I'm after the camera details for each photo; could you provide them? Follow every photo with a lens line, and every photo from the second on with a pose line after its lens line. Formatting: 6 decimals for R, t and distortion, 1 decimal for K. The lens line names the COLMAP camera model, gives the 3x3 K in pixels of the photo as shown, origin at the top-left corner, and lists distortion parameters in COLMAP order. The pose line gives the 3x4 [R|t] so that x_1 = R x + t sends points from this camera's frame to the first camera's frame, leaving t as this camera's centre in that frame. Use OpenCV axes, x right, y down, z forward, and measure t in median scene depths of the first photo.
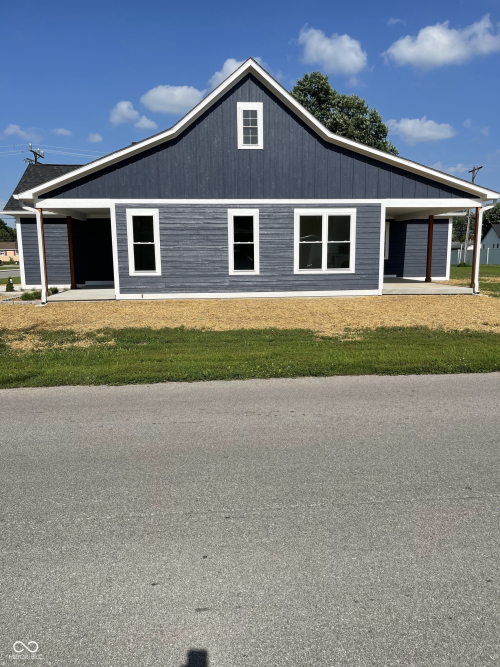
lens RADIAL K [[511.6, 0, 250.0], [0, 511.6, 333.5], [0, 0, 1]] dist [0.040903, -0.003709]
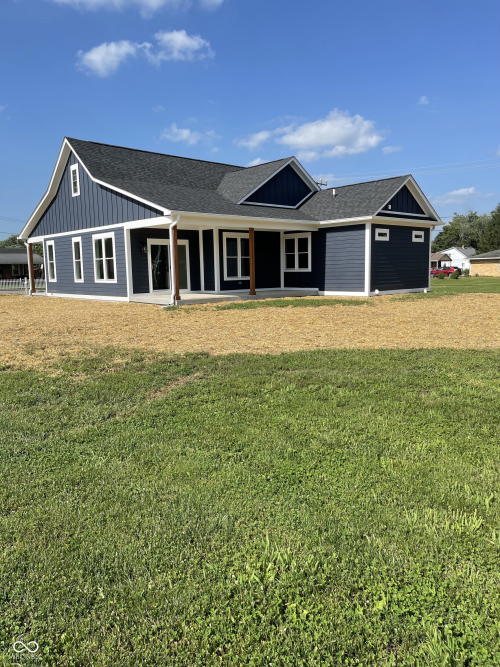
lens RADIAL K [[511.6, 0, 250.0], [0, 511.6, 333.5], [0, 0, 1]] dist [0.040903, -0.003709]
pose [[0.593161, 0.096949, -0.799225, 1.424705], [-0.110996, 0.993091, 0.038087, -0.080258], [0.797396, 0.066119, 0.599823, 0.521909]]
